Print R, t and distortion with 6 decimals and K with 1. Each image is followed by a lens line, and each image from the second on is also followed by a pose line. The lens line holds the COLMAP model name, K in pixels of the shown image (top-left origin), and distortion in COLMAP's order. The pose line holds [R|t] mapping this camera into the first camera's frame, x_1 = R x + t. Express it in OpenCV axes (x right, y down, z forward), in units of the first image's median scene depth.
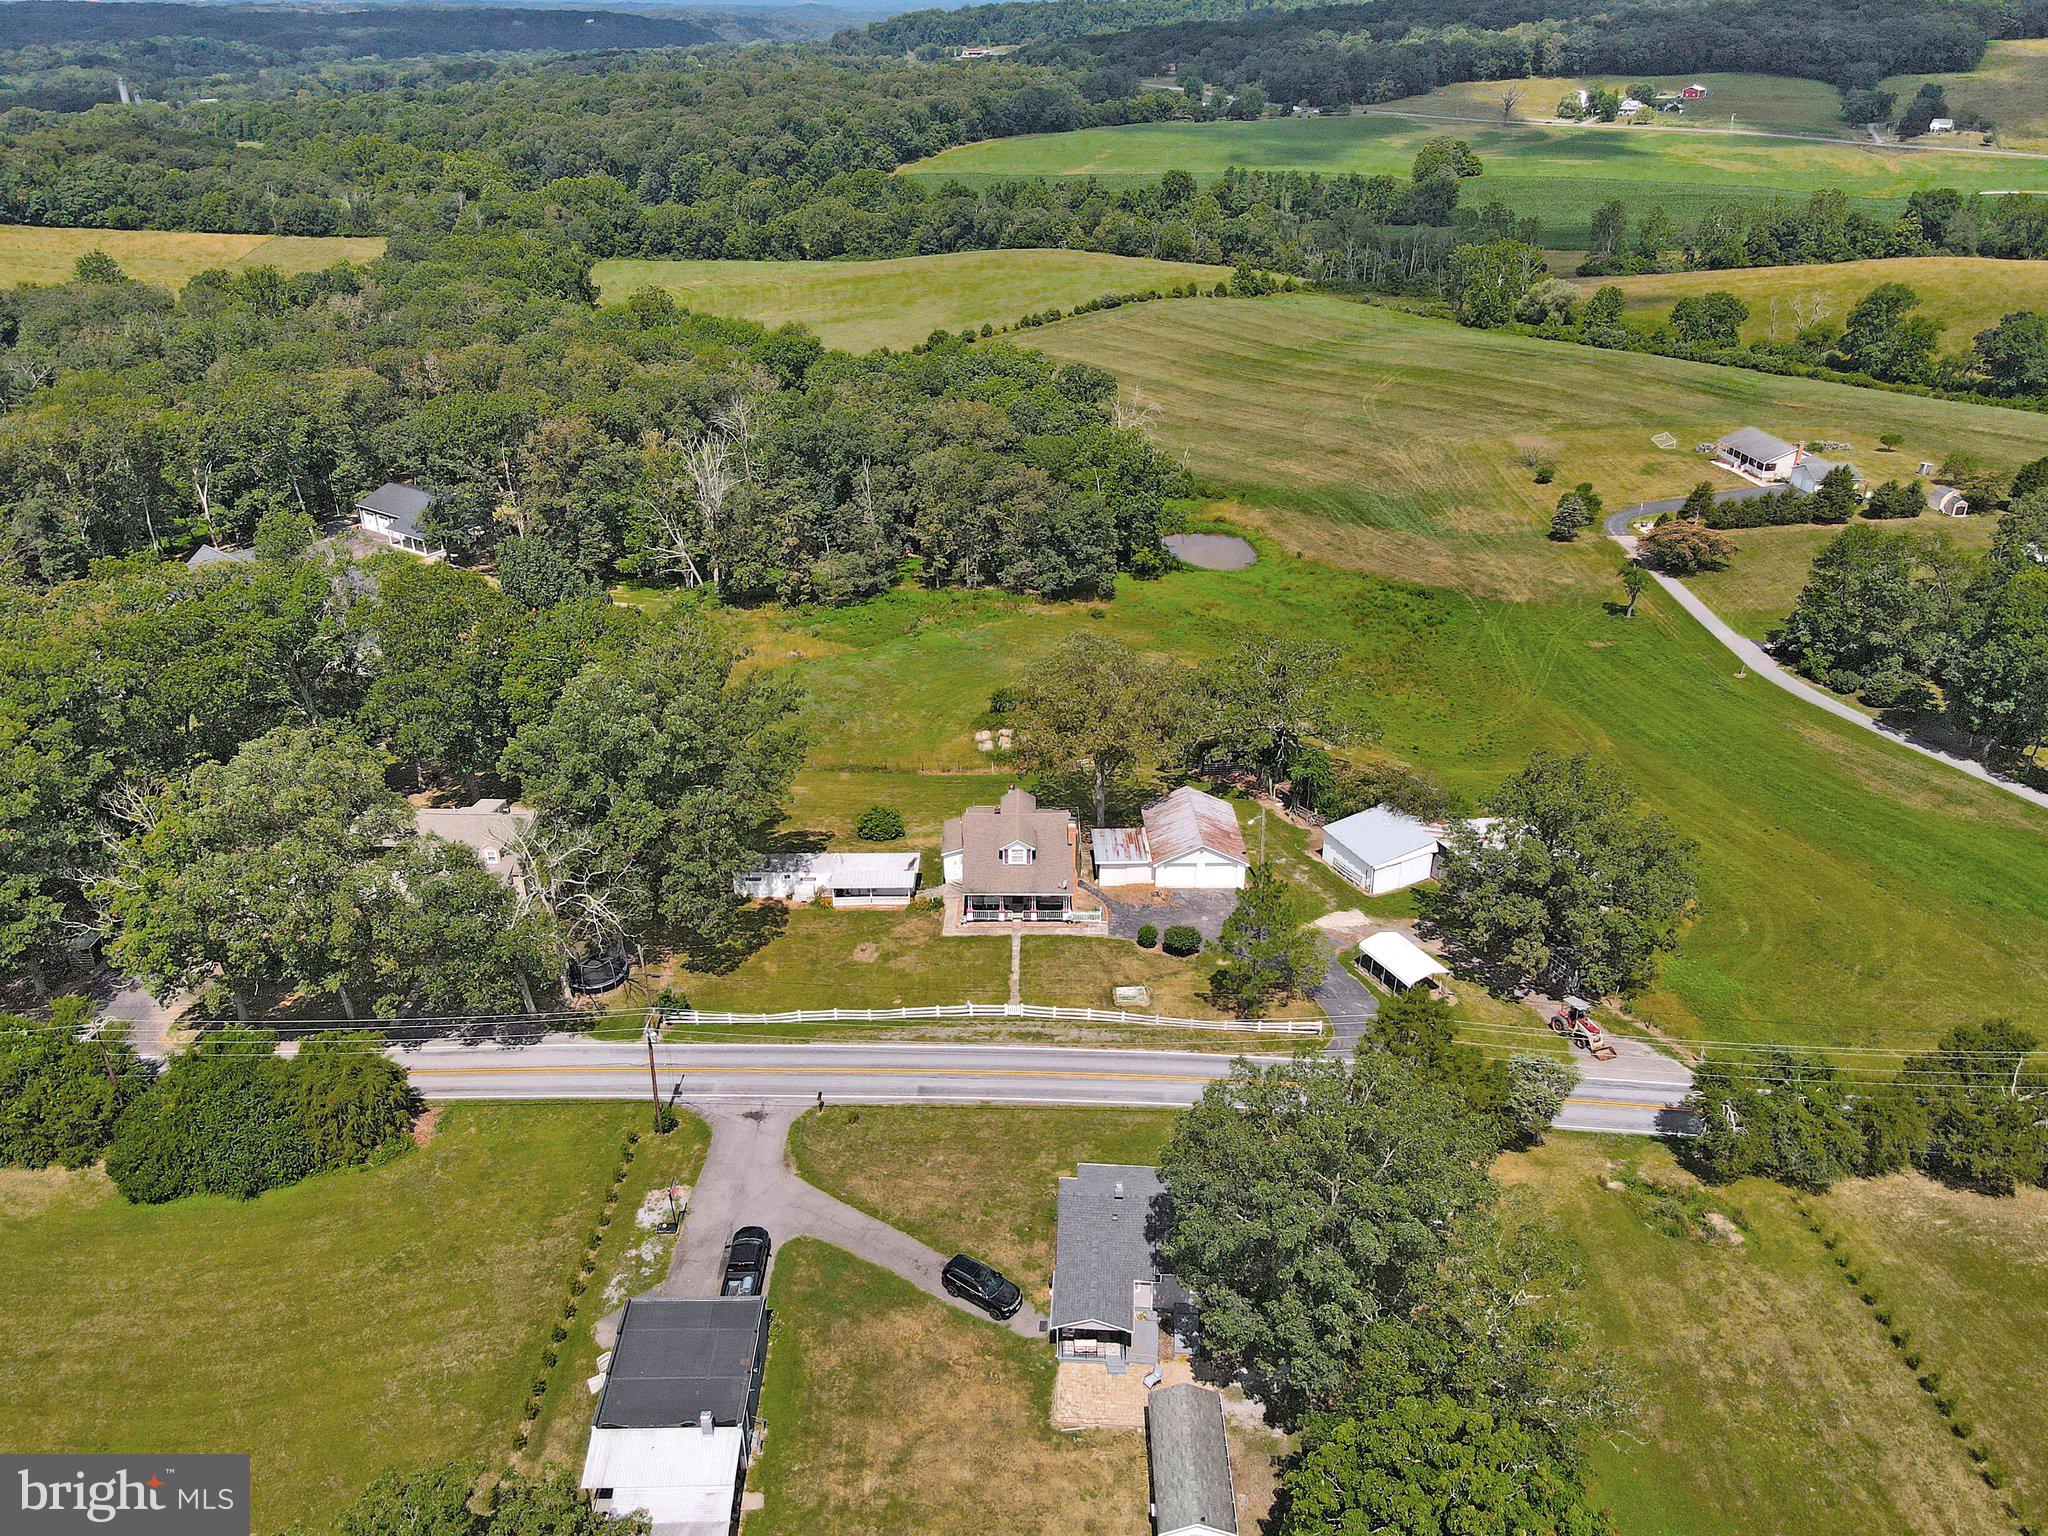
lens RADIAL K [[1502.4, 0, 1024.0], [0, 1502.4, 768.0], [0, 0, 1]] dist [0.018515, 0.002962]
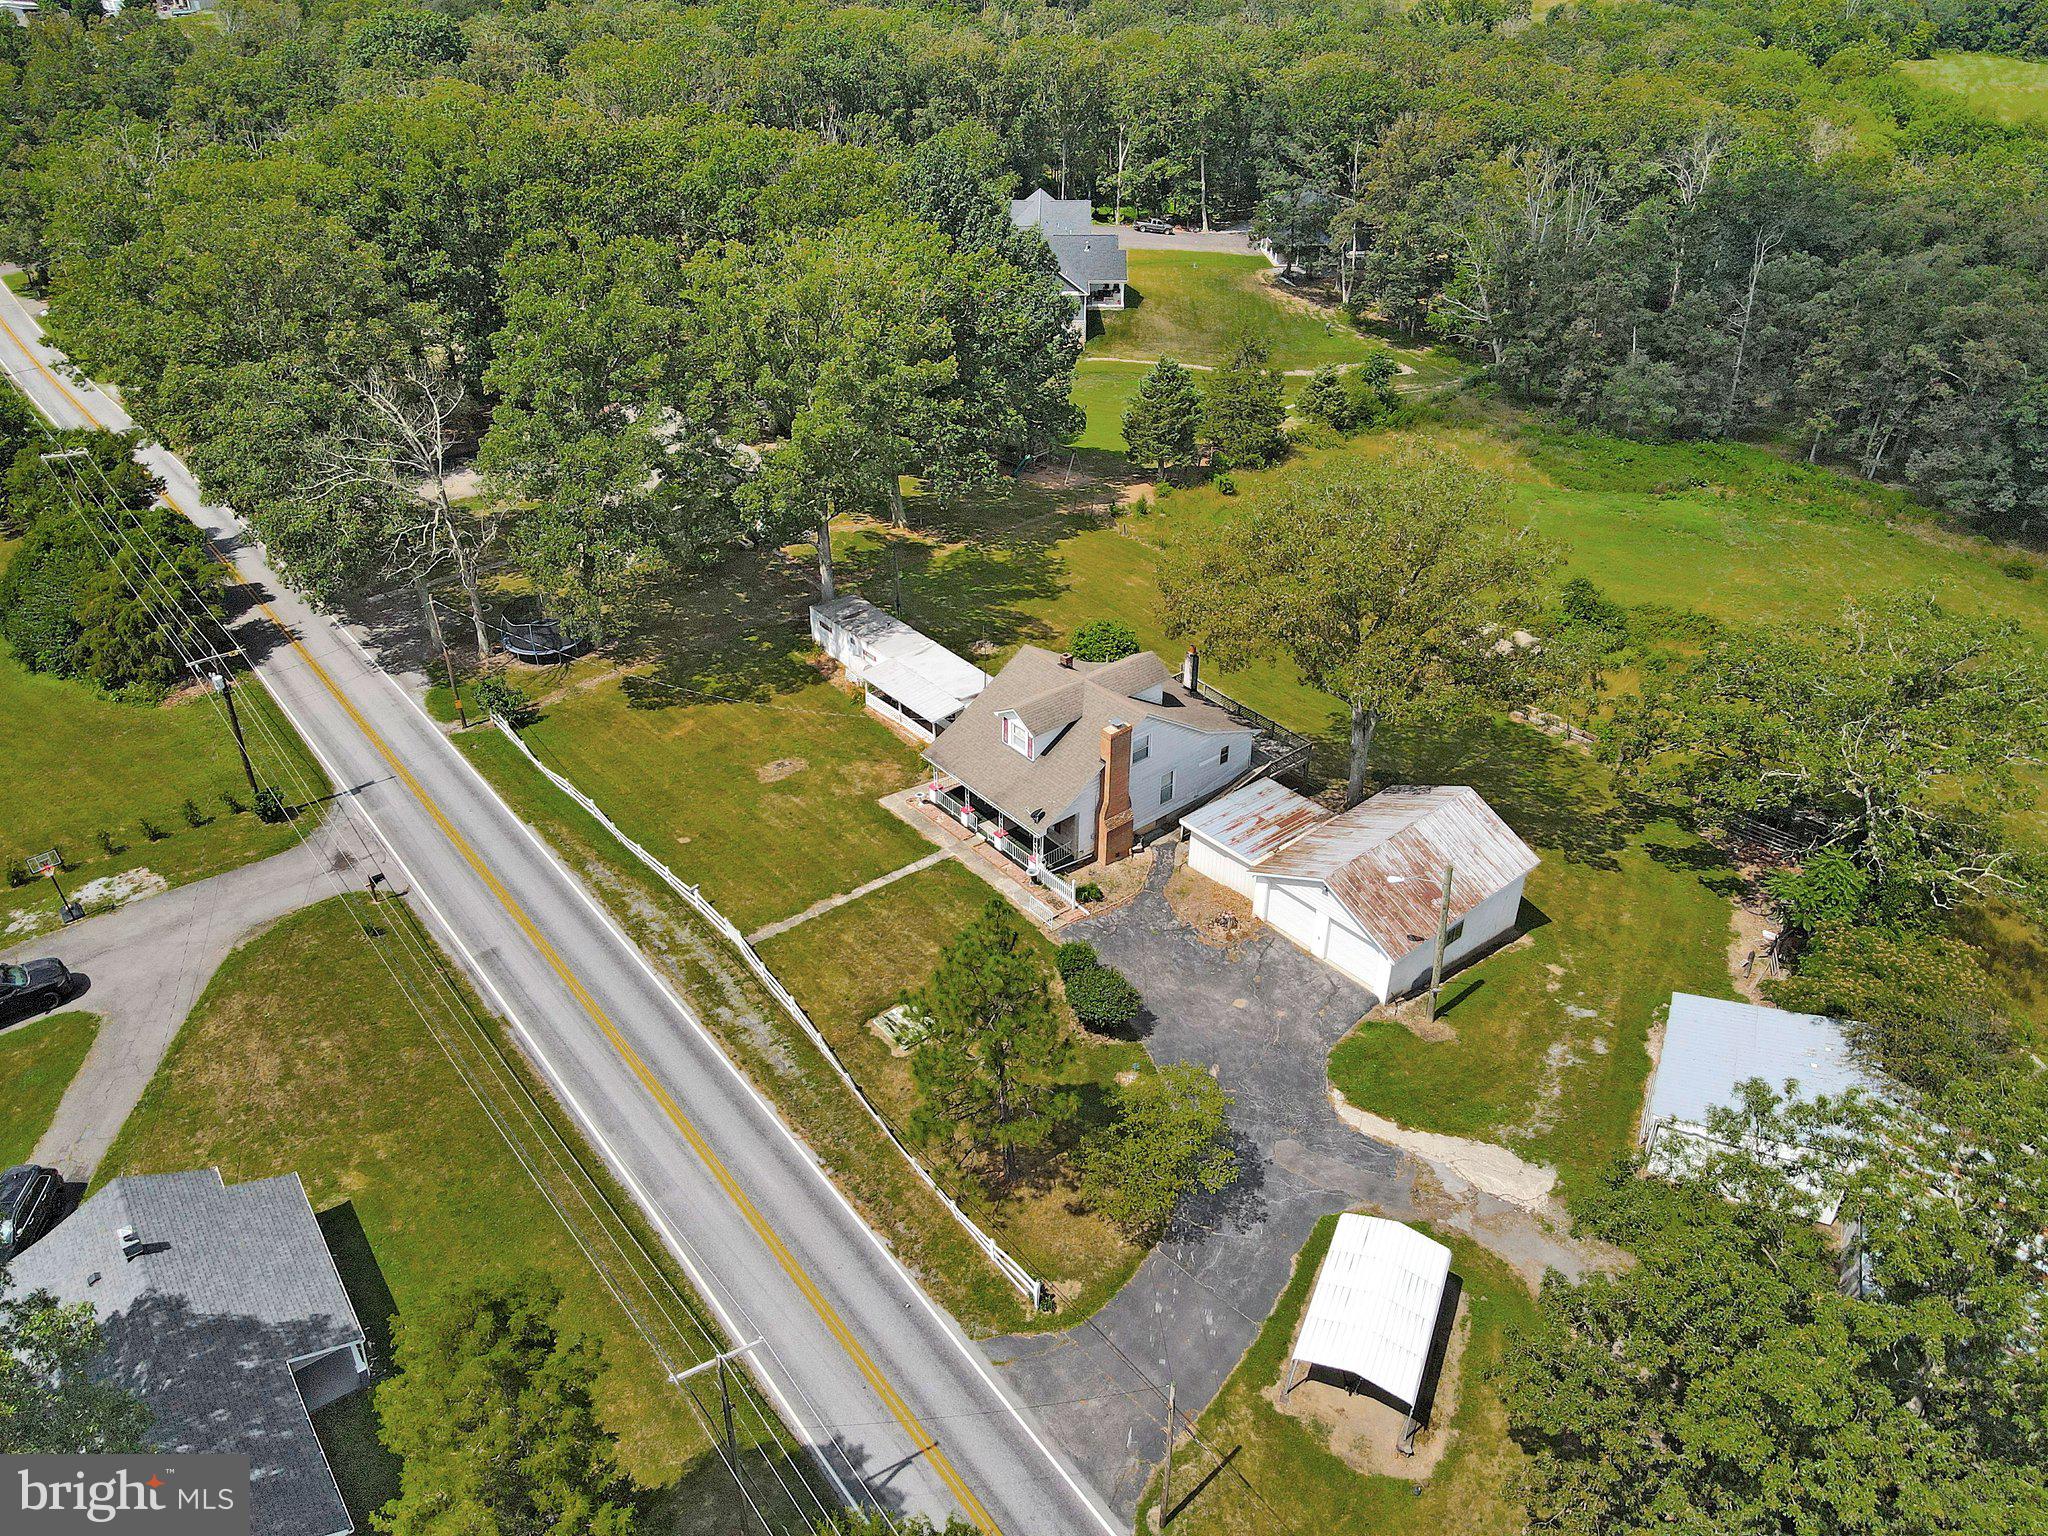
lens RADIAL K [[1494.3, 0, 1024.0], [0, 1494.3, 768.0], [0, 0, 1]] dist [0.003534, 0.035464]
pose [[0.640596, 0.418262, -0.643967, 0.351165], [-0.348582, 0.905641, 0.241465, -0.066322], [0.684199, 0.069793, 0.725948, 0.551571]]
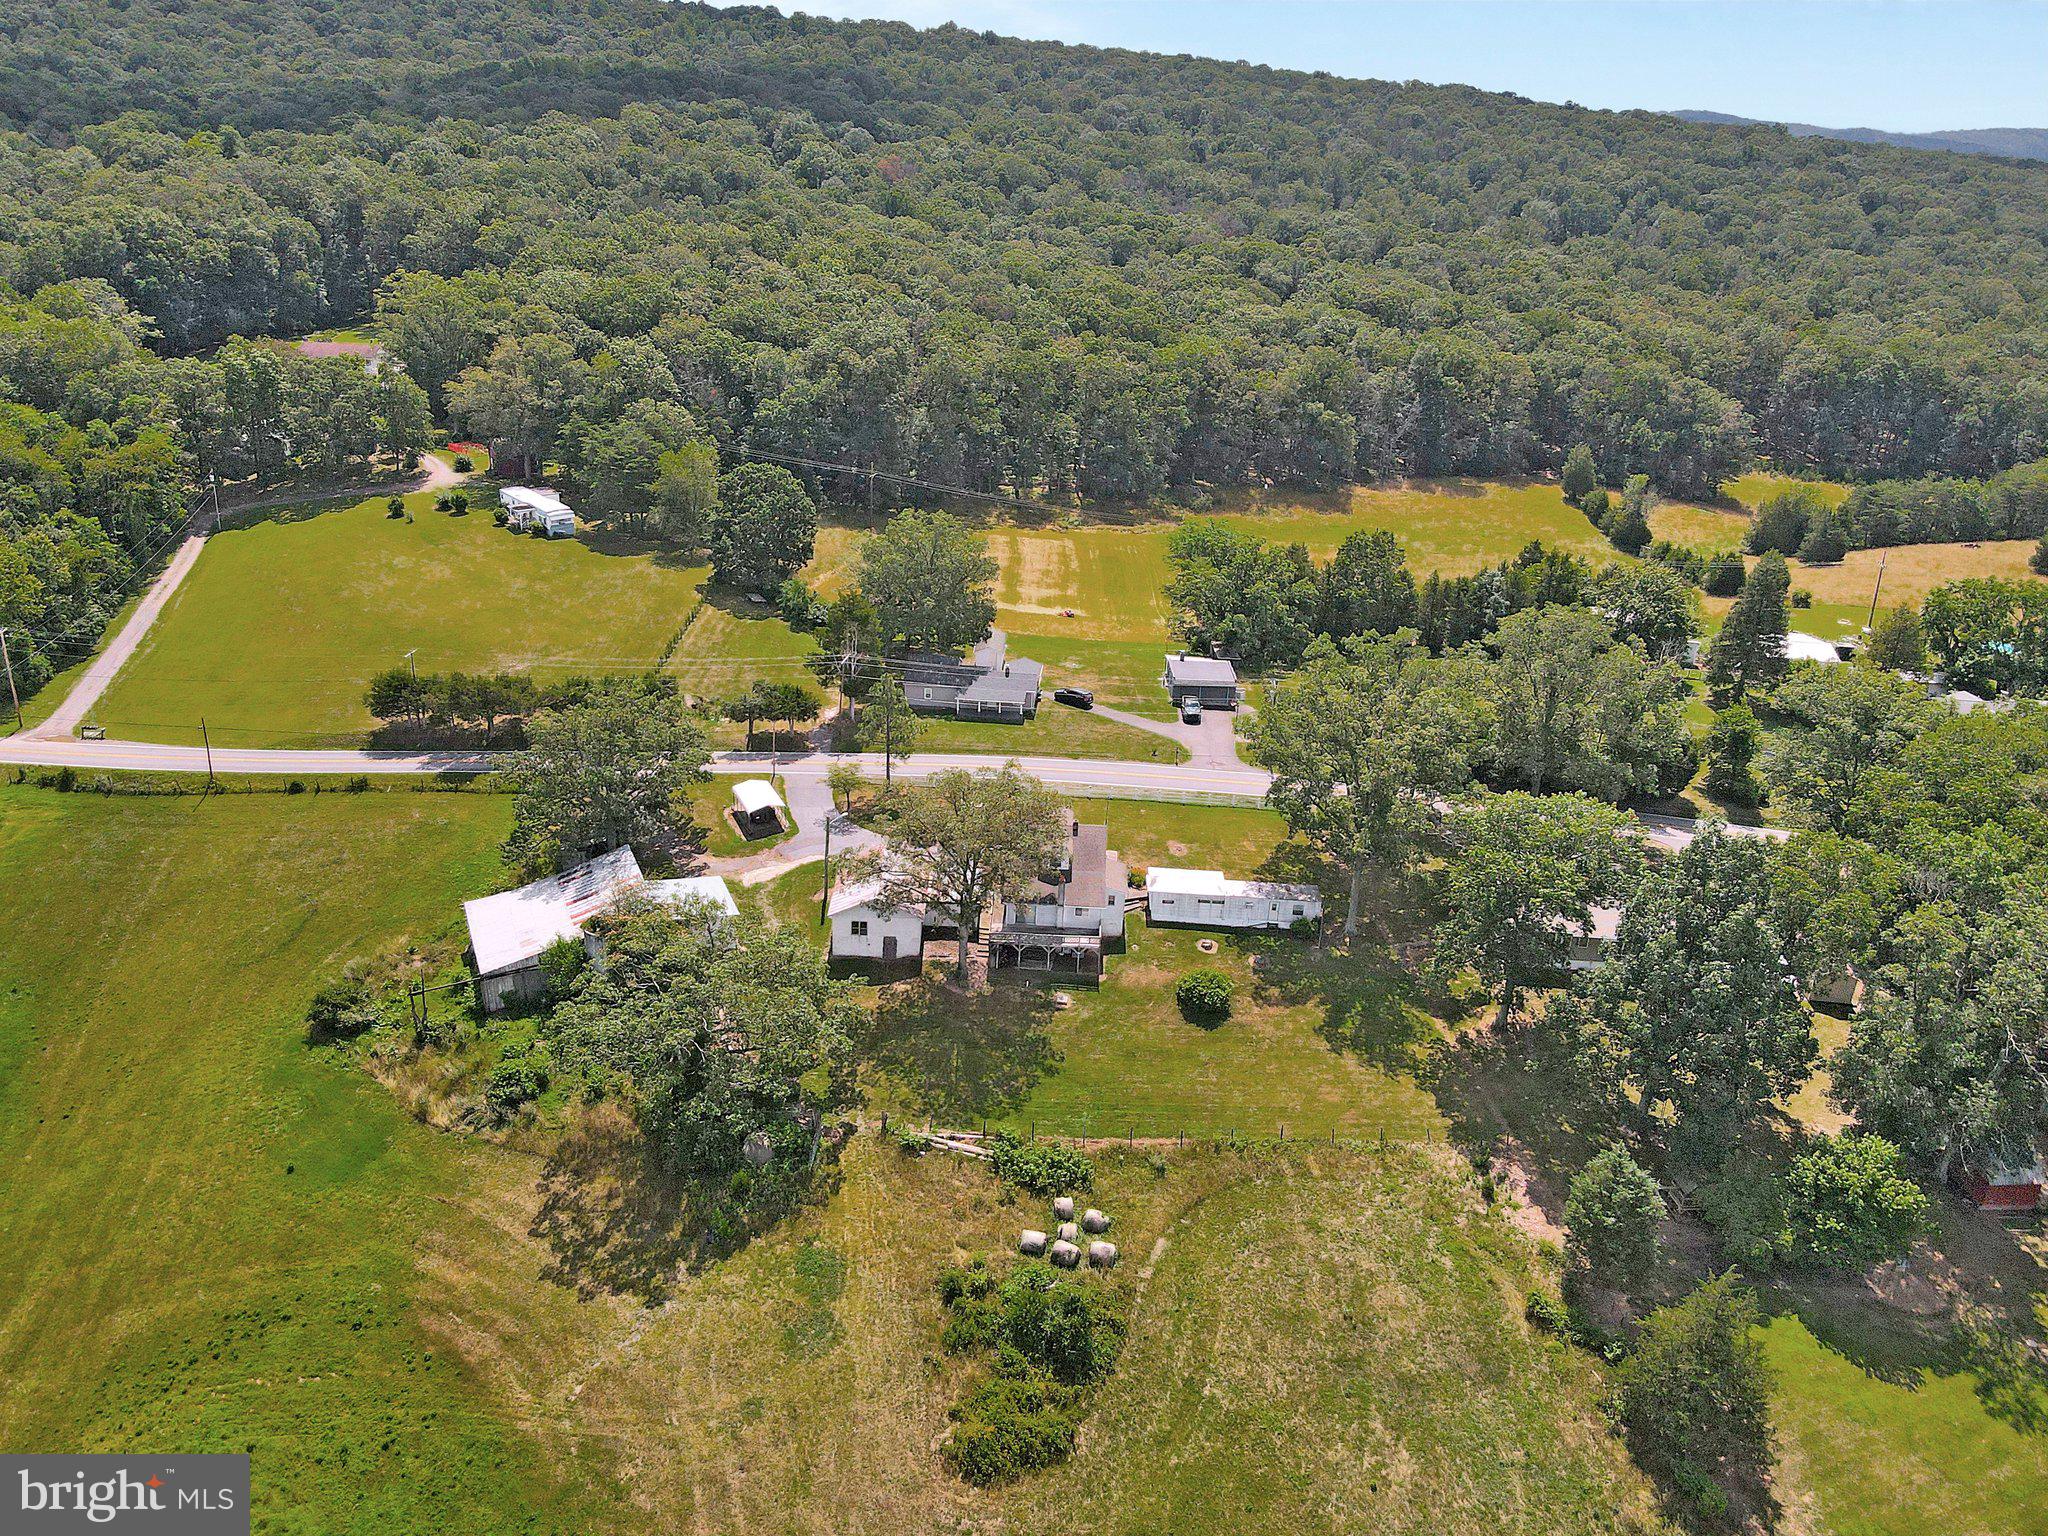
lens RADIAL K [[1590.0, 0, 1024.0], [0, 1590.0, 768.0], [0, 0, 1]] dist [-0.004877, 0.050870]
pose [[-0.998844, -0.046983, 0.010118, 0.010032], [-0.022403, 0.641428, 0.766856, -0.838159], [-0.042519, 0.765743, -0.641739, 1.642917]]
